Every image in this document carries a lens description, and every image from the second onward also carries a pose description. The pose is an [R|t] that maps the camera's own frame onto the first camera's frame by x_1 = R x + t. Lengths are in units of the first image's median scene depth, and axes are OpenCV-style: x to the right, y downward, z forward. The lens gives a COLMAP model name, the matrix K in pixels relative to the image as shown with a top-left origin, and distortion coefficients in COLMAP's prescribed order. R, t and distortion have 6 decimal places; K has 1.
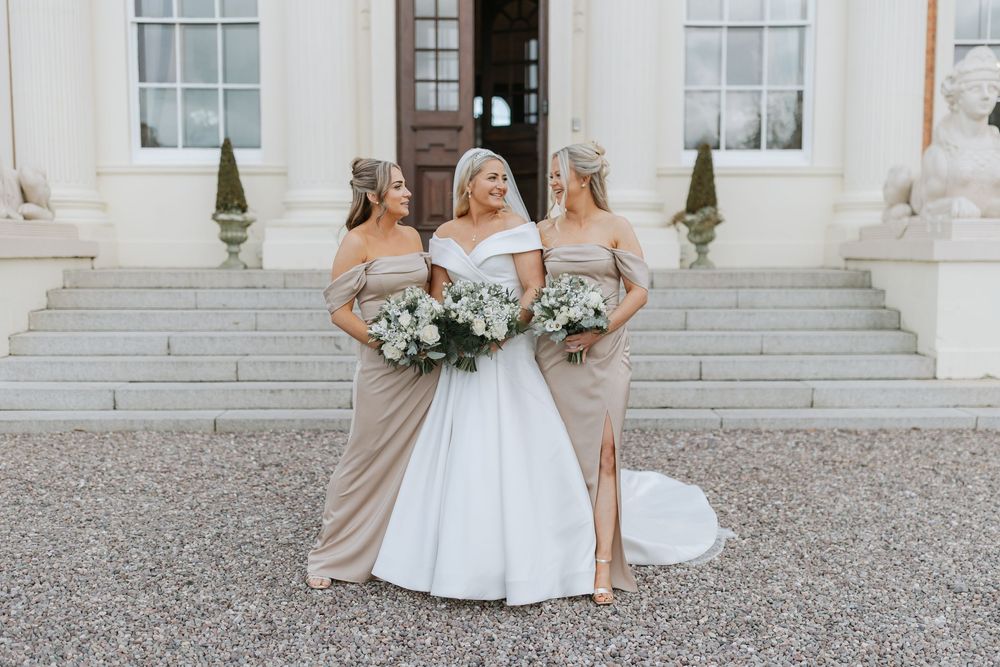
lens RADIAL K [[974.4, 0, 465.7], [0, 974.4, 348.3], [0, 0, 1]] dist [0.001719, -0.000464]
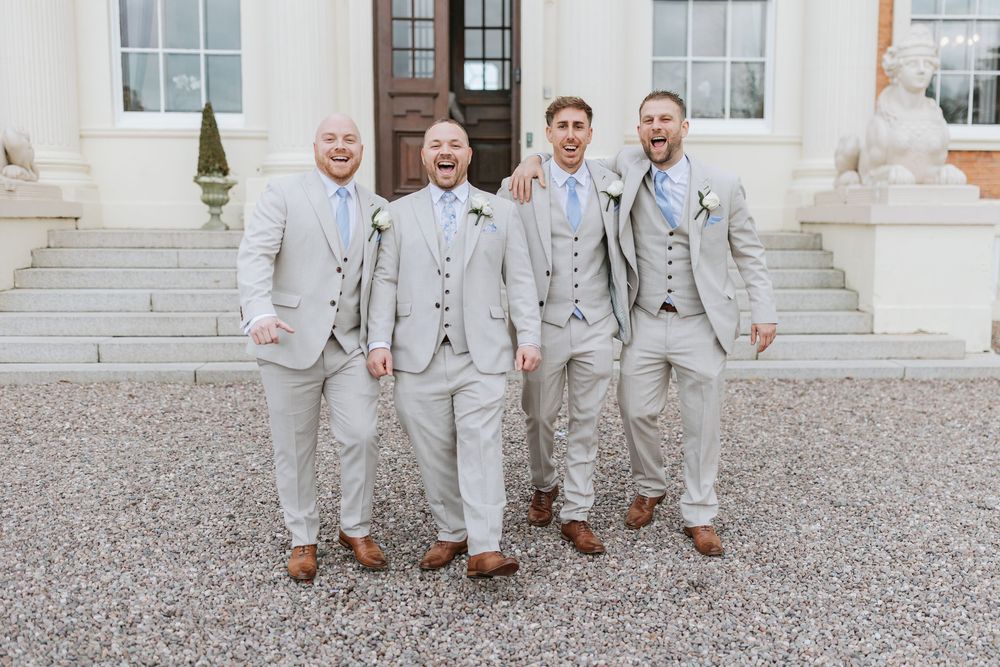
lens RADIAL K [[973.4, 0, 500.0], [0, 973.4, 333.5], [0, 0, 1]] dist [0.001494, -0.001109]
pose [[0.999088, -0.000858, 0.042700, 0.024028], [0.000005, 0.999800, 0.019979, 0.009677], [-0.042709, -0.019961, 0.998888, -0.058625]]
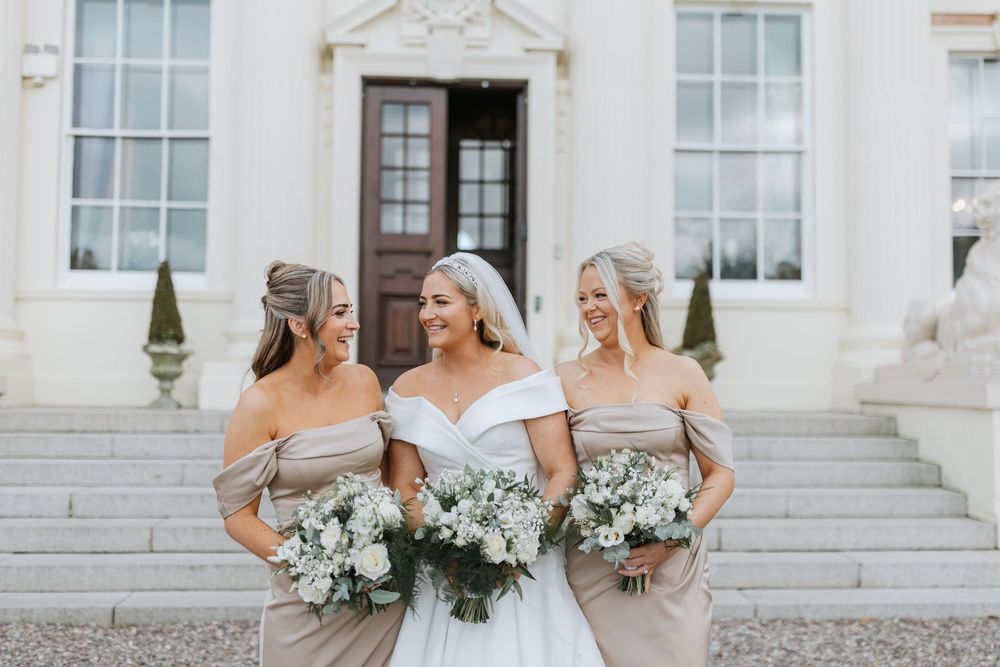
lens RADIAL K [[974.4, 0, 465.7], [0, 974.4, 348.3], [0, 0, 1]] dist [0.001719, -0.000464]
pose [[0.999314, 0.009494, 0.035791, -0.005448], [-0.004581, 0.990842, -0.134952, -0.024494], [-0.036745, 0.134696, 0.990206, 0.164981]]
